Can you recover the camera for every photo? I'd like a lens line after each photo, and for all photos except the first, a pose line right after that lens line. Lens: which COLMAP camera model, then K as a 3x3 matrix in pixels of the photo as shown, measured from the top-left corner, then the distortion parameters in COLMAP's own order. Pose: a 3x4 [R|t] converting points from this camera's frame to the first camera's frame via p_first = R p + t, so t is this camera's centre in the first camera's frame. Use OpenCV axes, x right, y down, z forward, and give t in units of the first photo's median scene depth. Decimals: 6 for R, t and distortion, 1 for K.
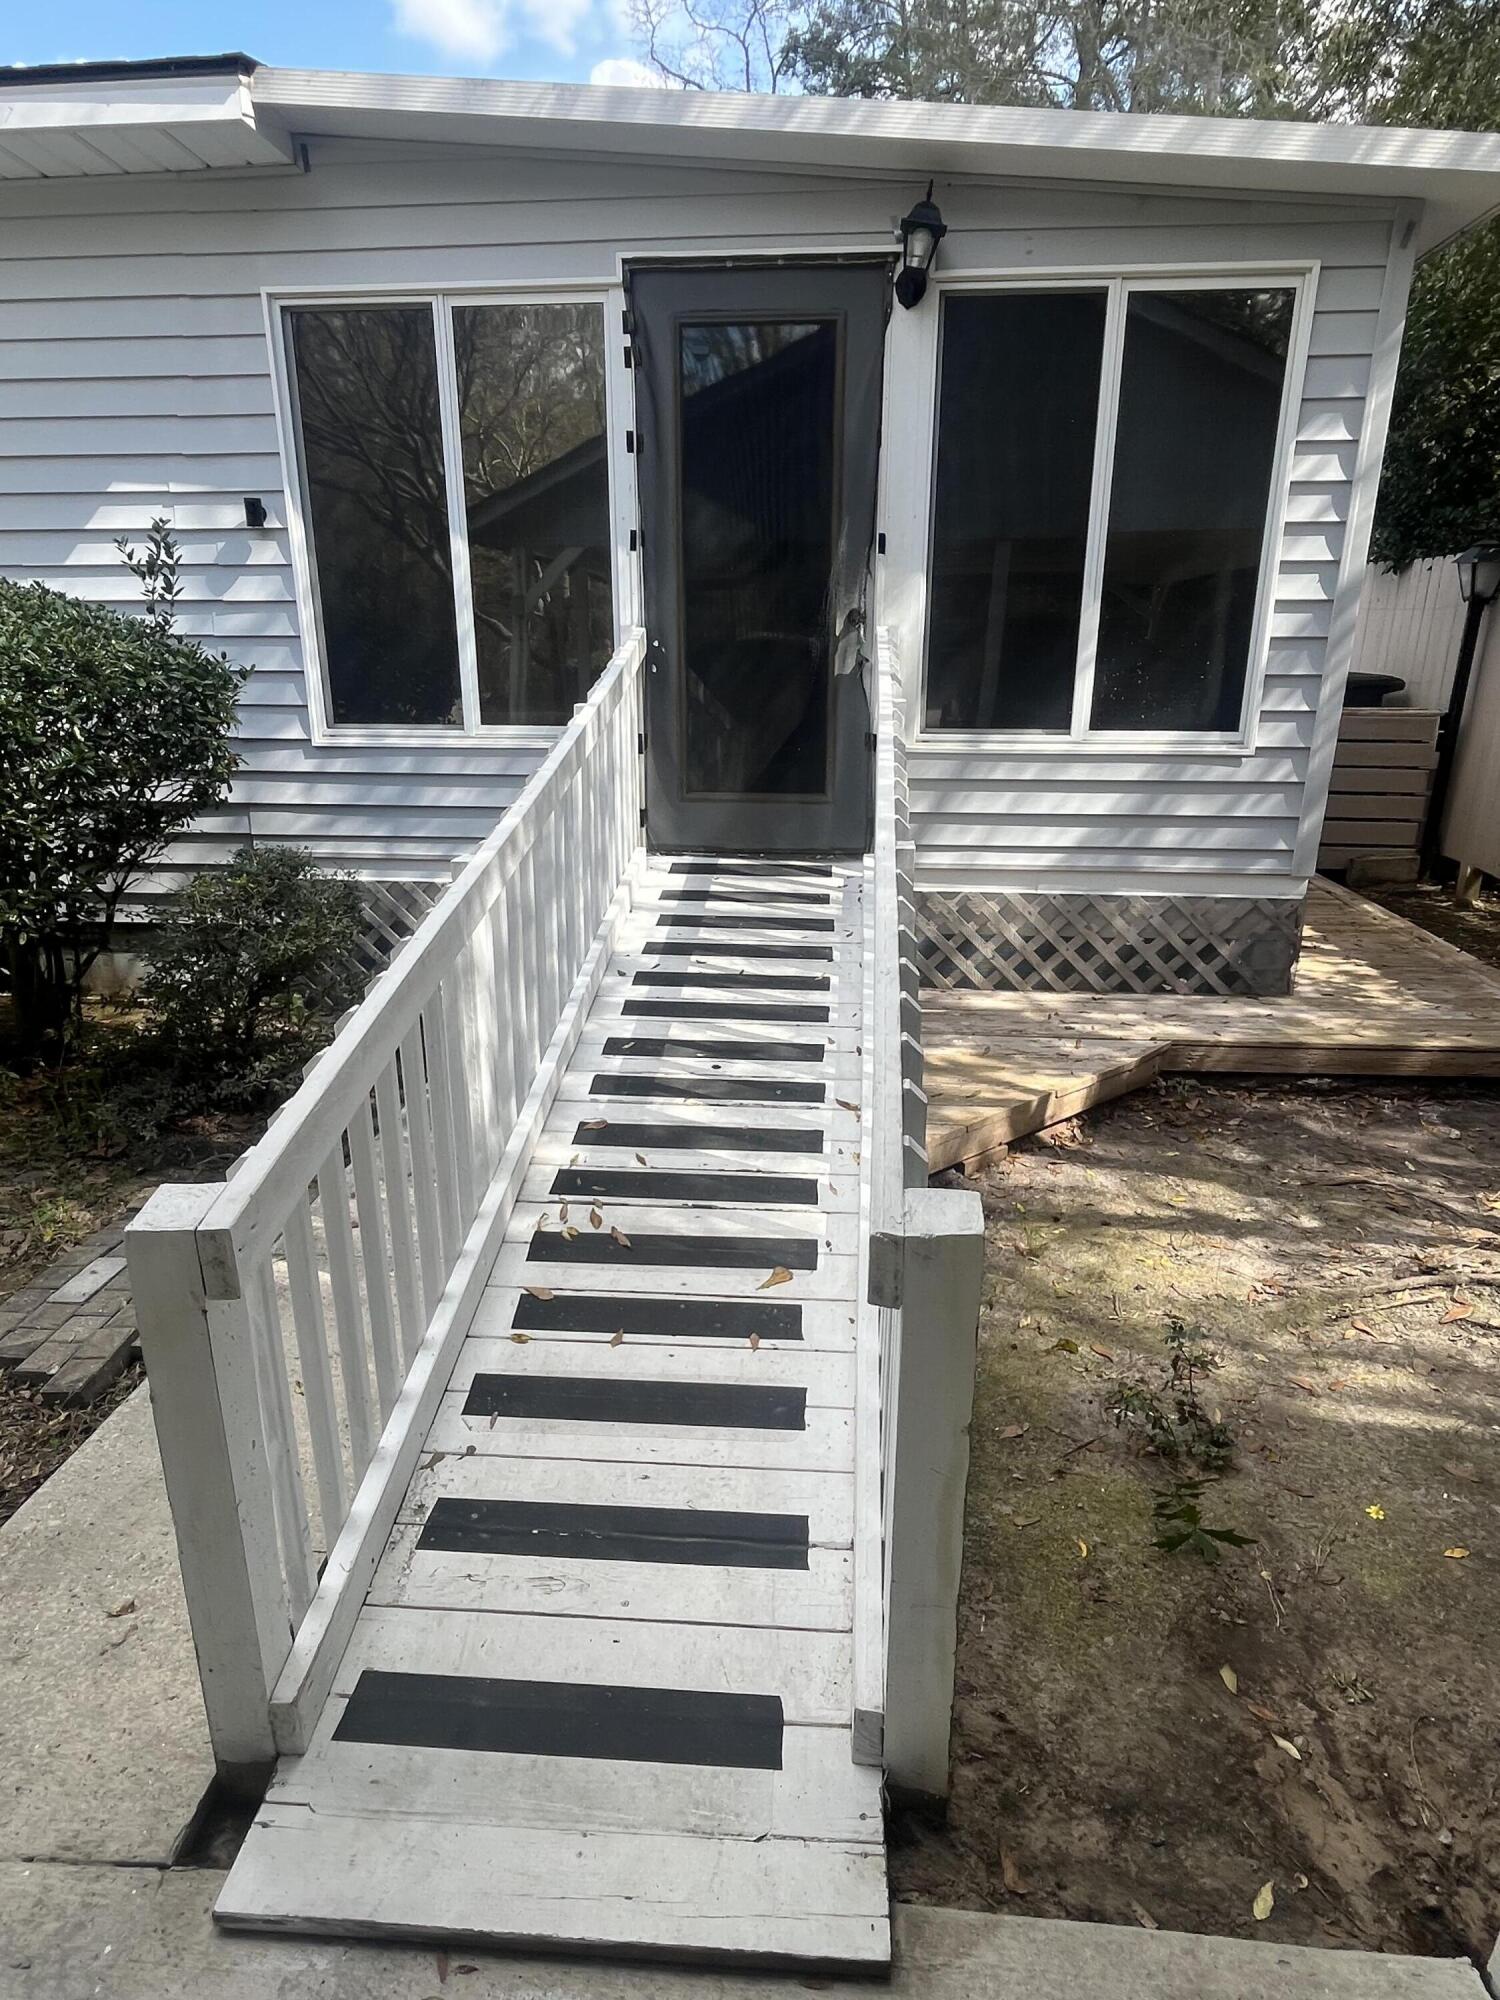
lens RADIAL K [[1166.7, 0, 750.0], [0, 1166.7, 1000.0], [0, 0, 1]] dist [0.015375, -0.013716]
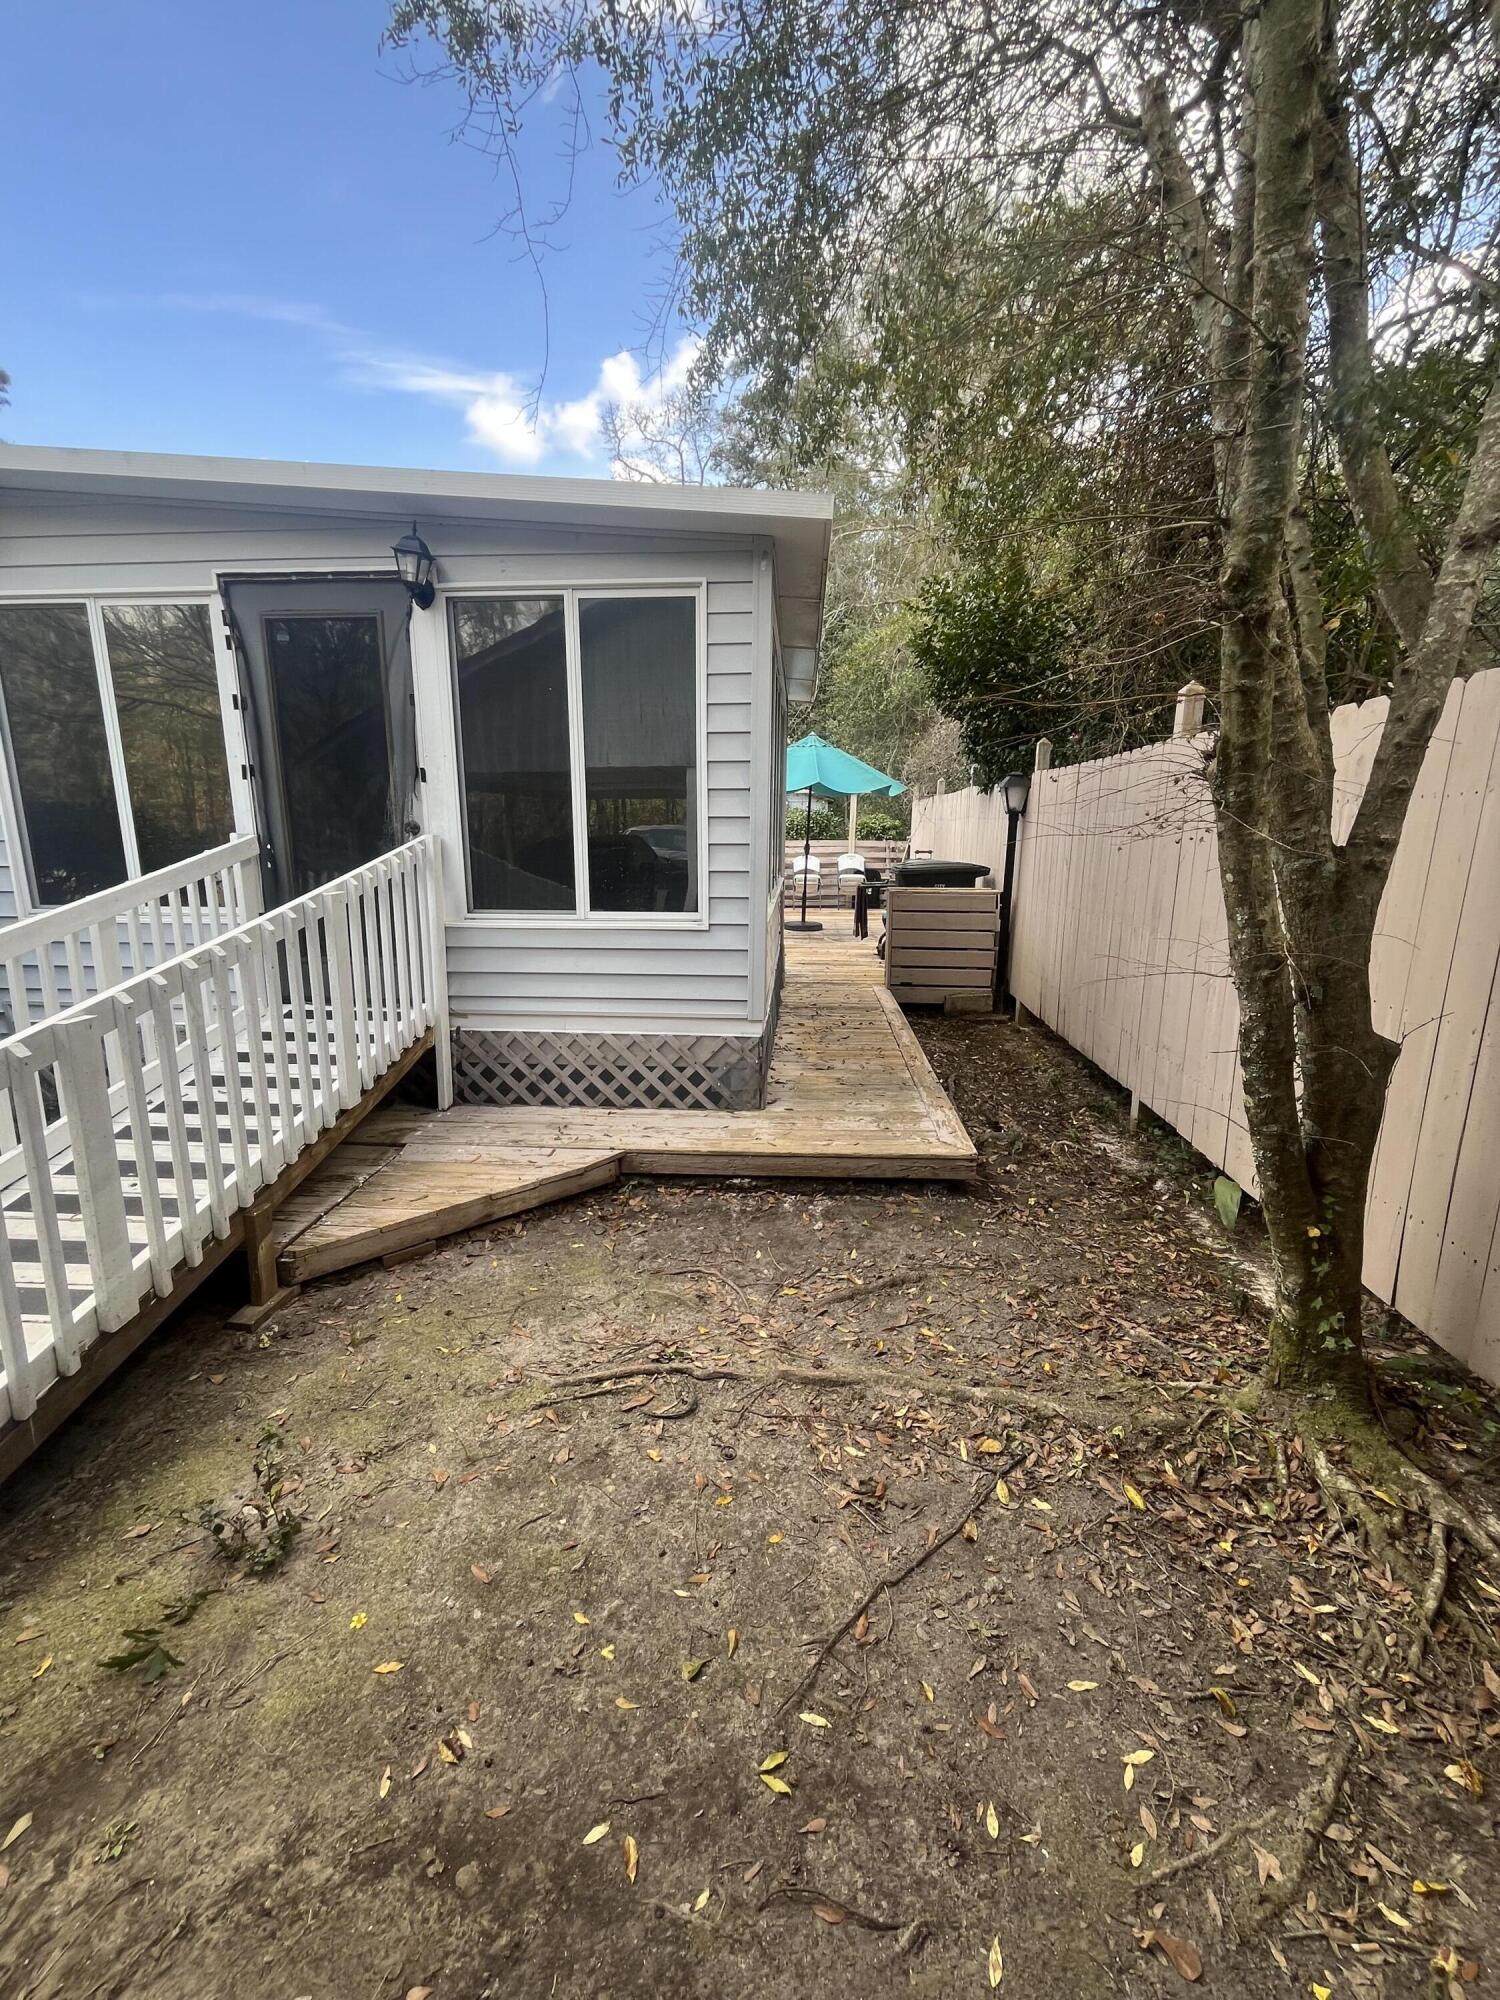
lens RADIAL K [[824.2, 0, 744.9], [0, 824.2, 1000.8], [0, 0, 1]] dist [0.000858, -0.000257]
pose [[0.999800, -0.003921, 0.019624, 0.464414], [0.005836, 0.995120, -0.098495, -0.037711], [-0.019142, 0.098589, 0.994944, 0.078386]]
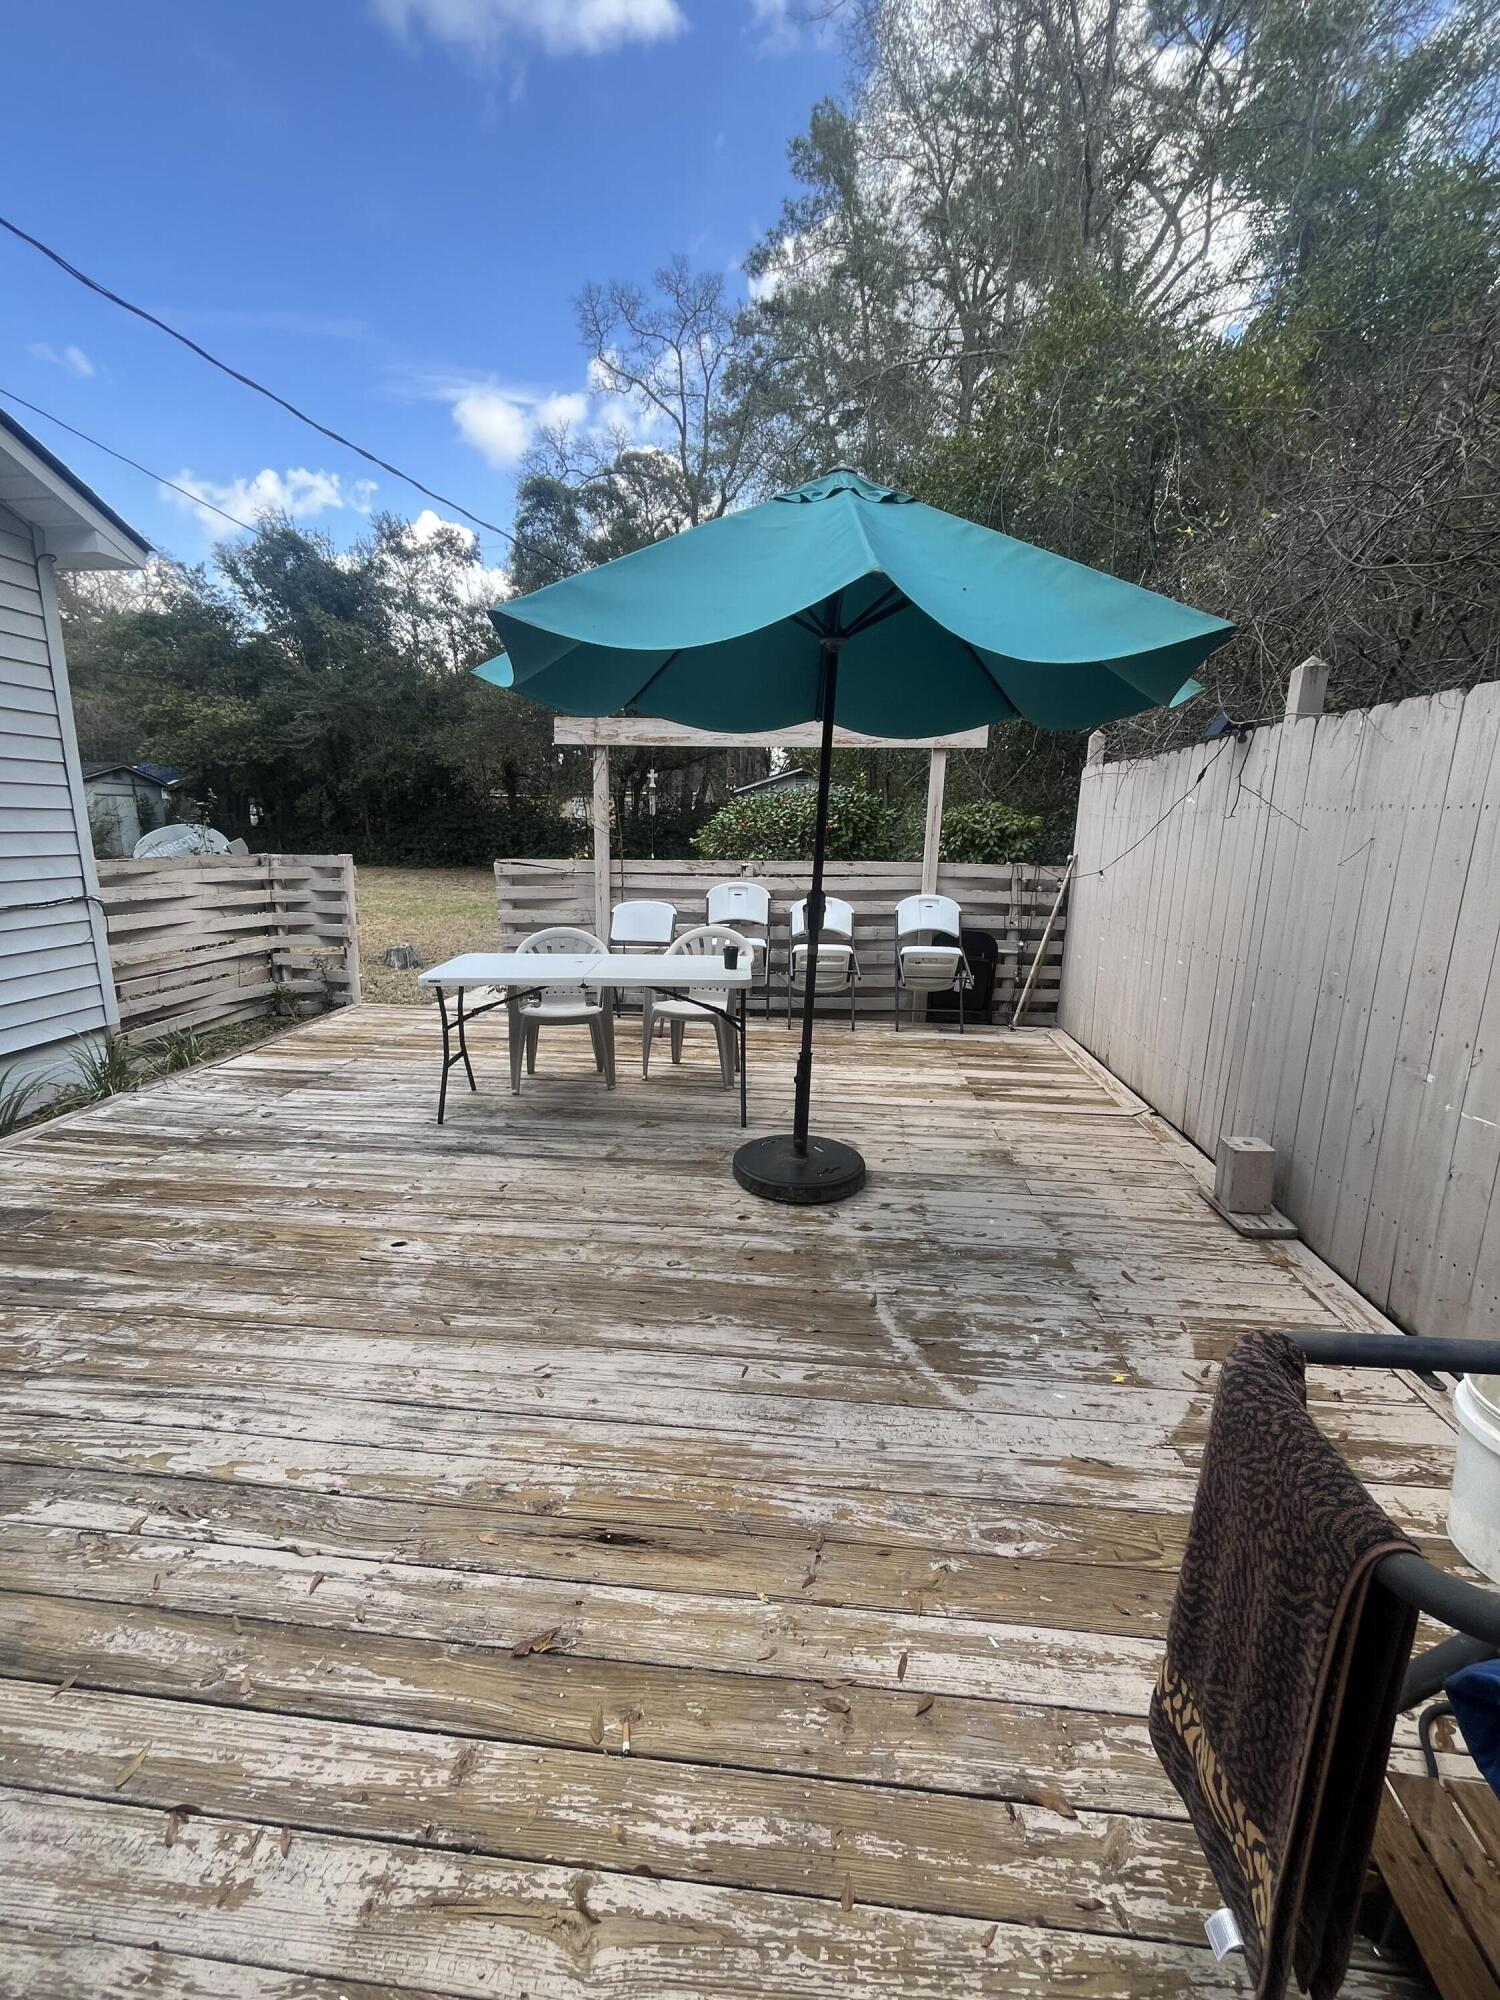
lens RADIAL K [[824.2, 0, 744.9], [0, 824.2, 1000.8], [0, 0, 1]] dist [0.000858, -0.000257]
pose [[0.999883, 0.013177, -0.007796, 0.666739], [-0.013873, 0.995155, -0.097333, -0.644158], [0.006476, 0.097429, 0.995221, 1.980337]]
